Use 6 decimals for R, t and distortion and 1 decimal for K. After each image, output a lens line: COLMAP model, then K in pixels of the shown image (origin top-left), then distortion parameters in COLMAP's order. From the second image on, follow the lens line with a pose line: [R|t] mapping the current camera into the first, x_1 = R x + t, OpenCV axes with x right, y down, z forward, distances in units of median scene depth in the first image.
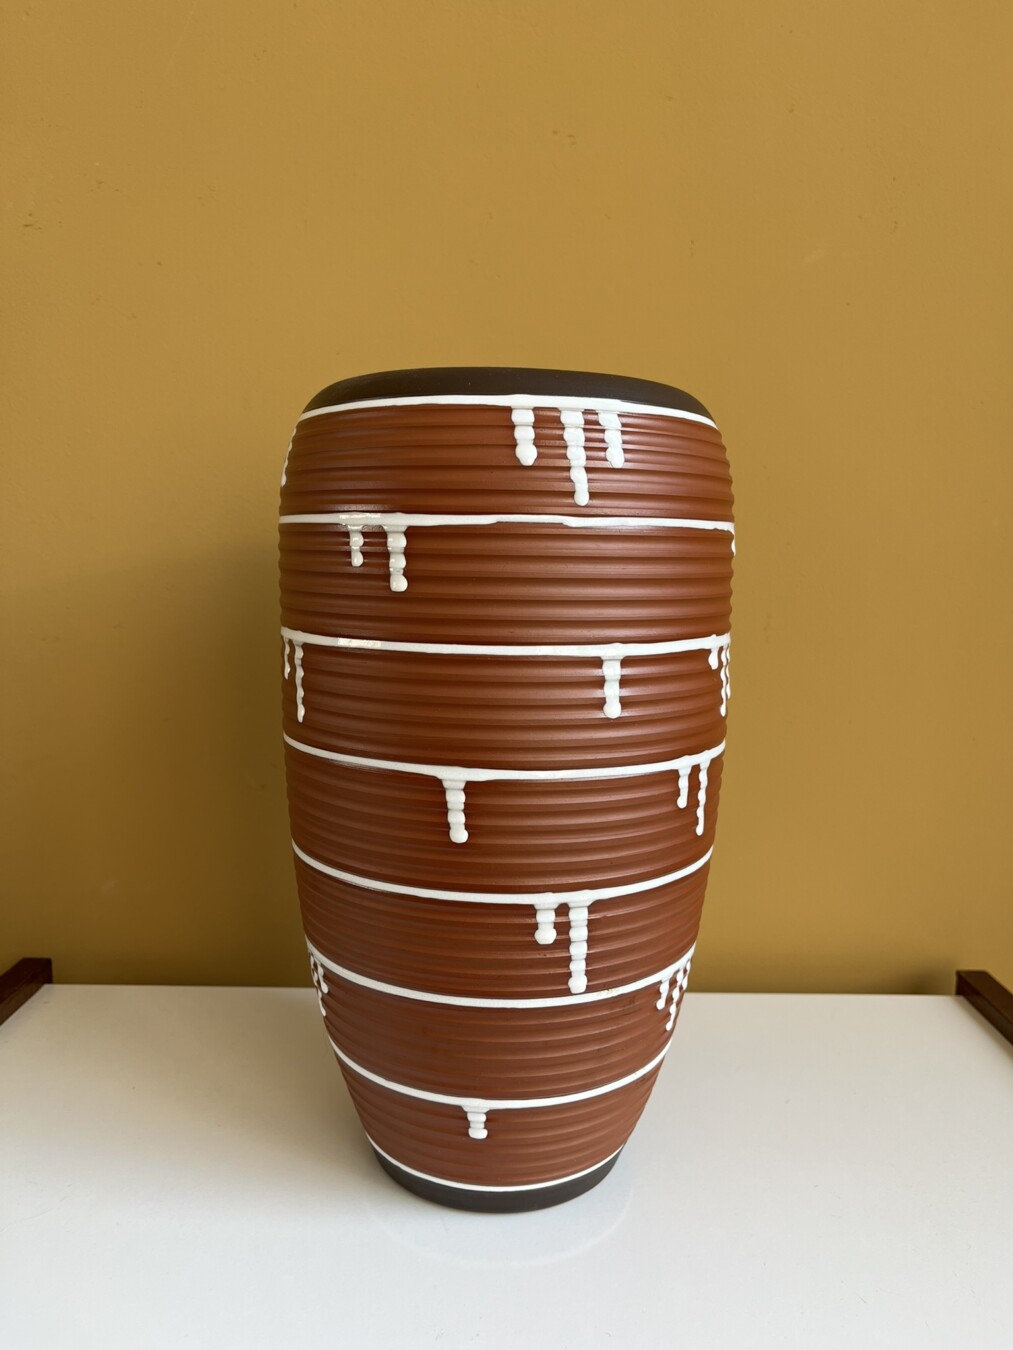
lens RADIAL K [[1124.9, 0, 499.1], [0, 1124.9, 647.8], [0, 0, 1]] dist [0.071756, -0.128693]
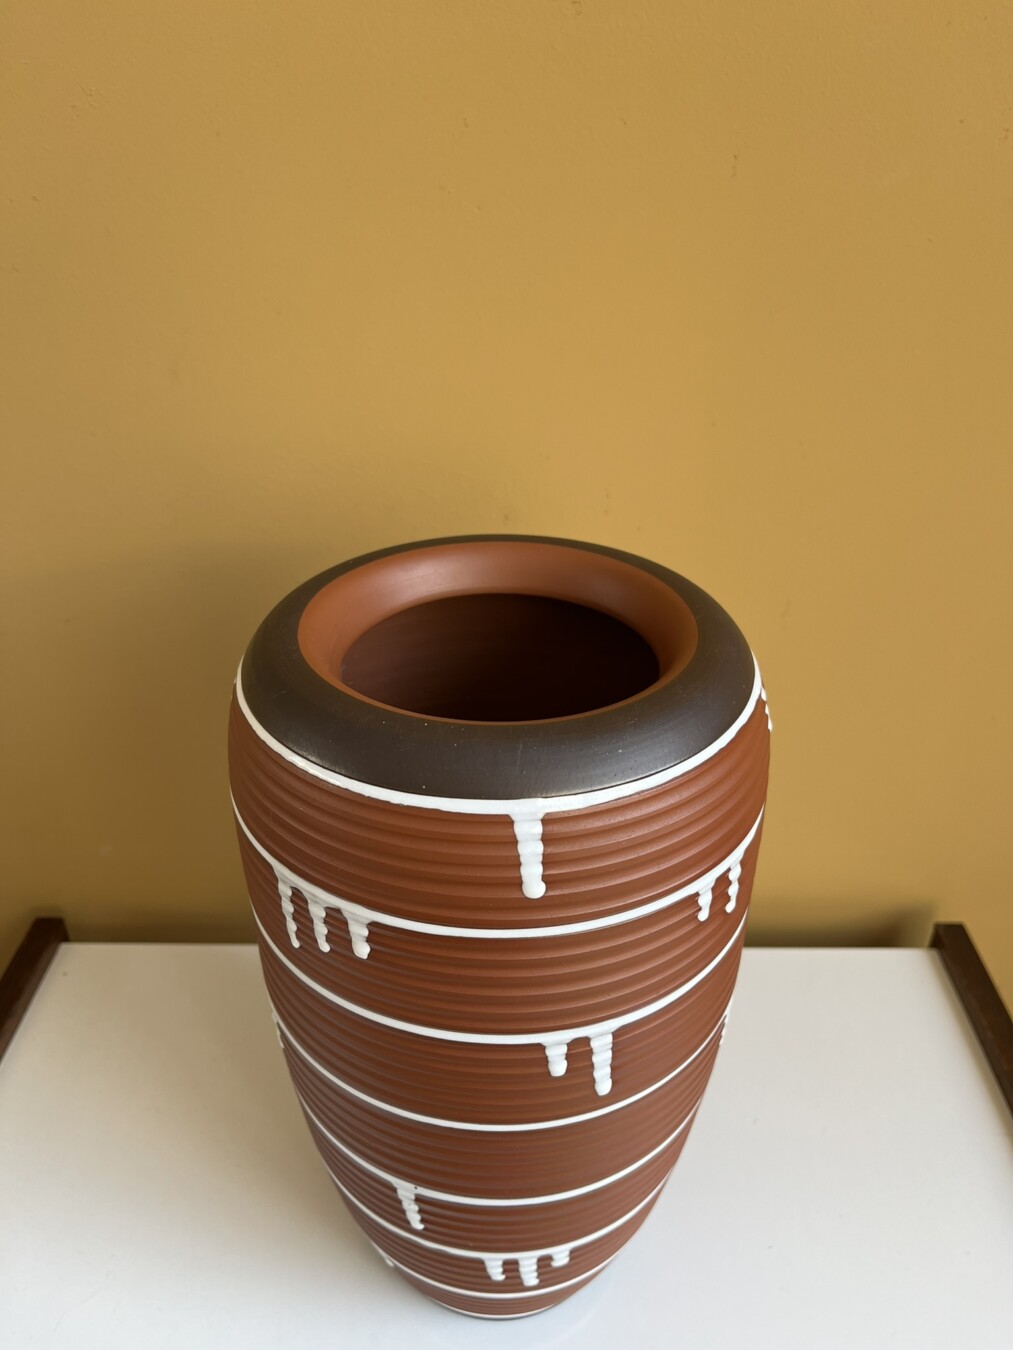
lens RADIAL K [[1124.9, 0, 504.8], [0, 1124.9, 688.2], [0, 0, 1]] dist [0.071756, -0.128693]
pose [[0.999932, -0.009812, -0.006261, 0.031654], [0.011574, 0.895206, 0.445503, -0.636291], [0.001234, -0.445545, 0.895259, 0.281903]]
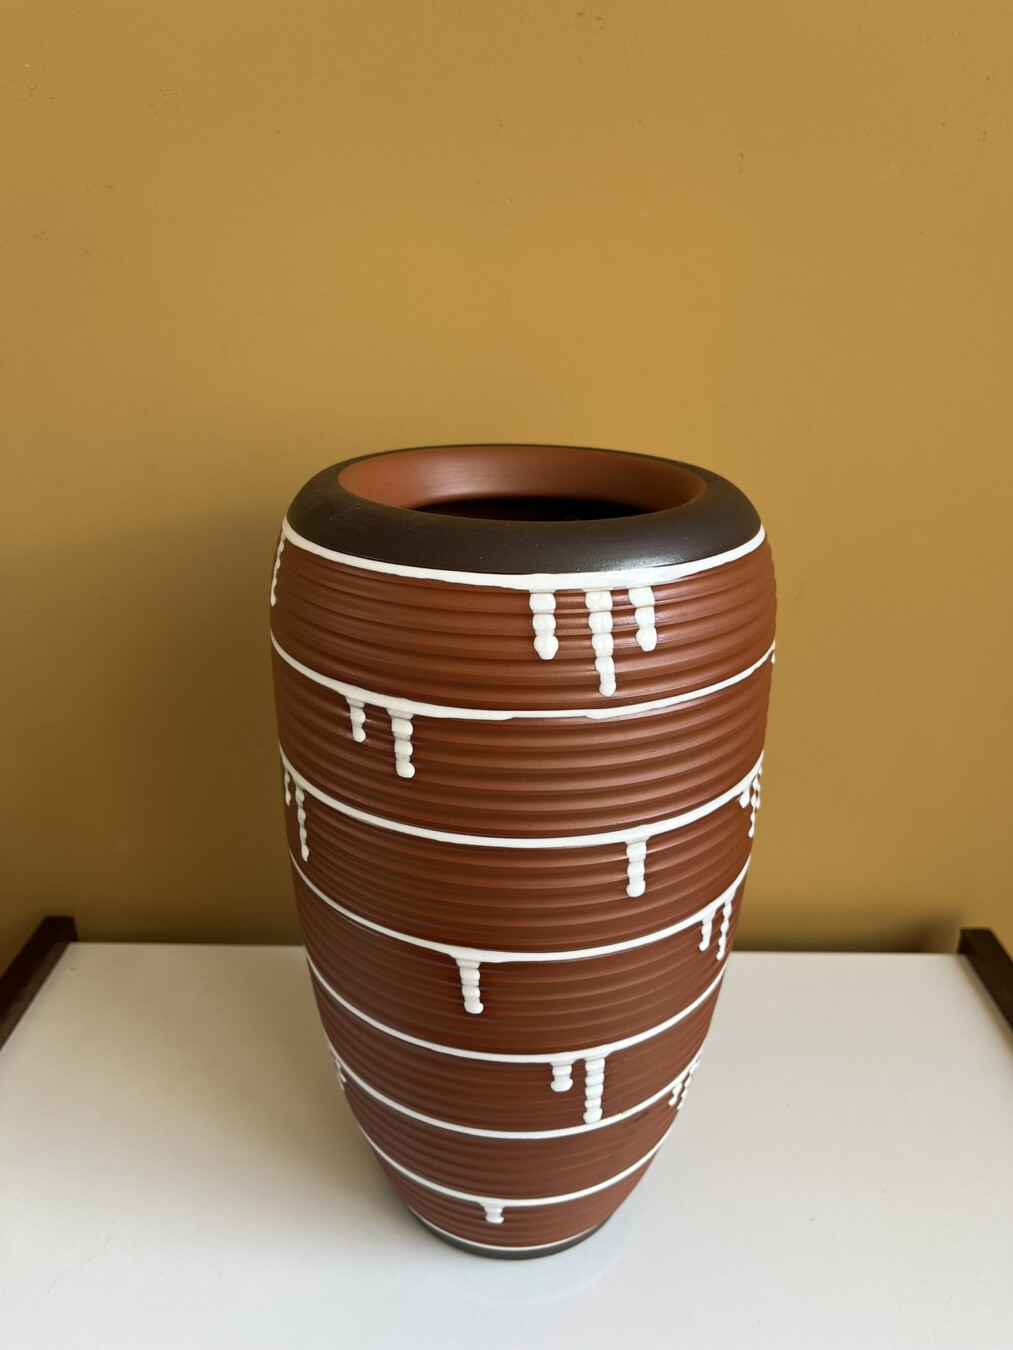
lens RADIAL K [[1124.9, 0, 499.7], [0, 1124.9, 668.9], [0, 0, 1]] dist [0.071756, -0.128693]
pose [[0.999973, -0.002409, -0.006872, -0.005857], [0.004245, 0.959624, 0.281253, -0.386417], [0.005917, -0.281275, 0.959609, 0.145035]]
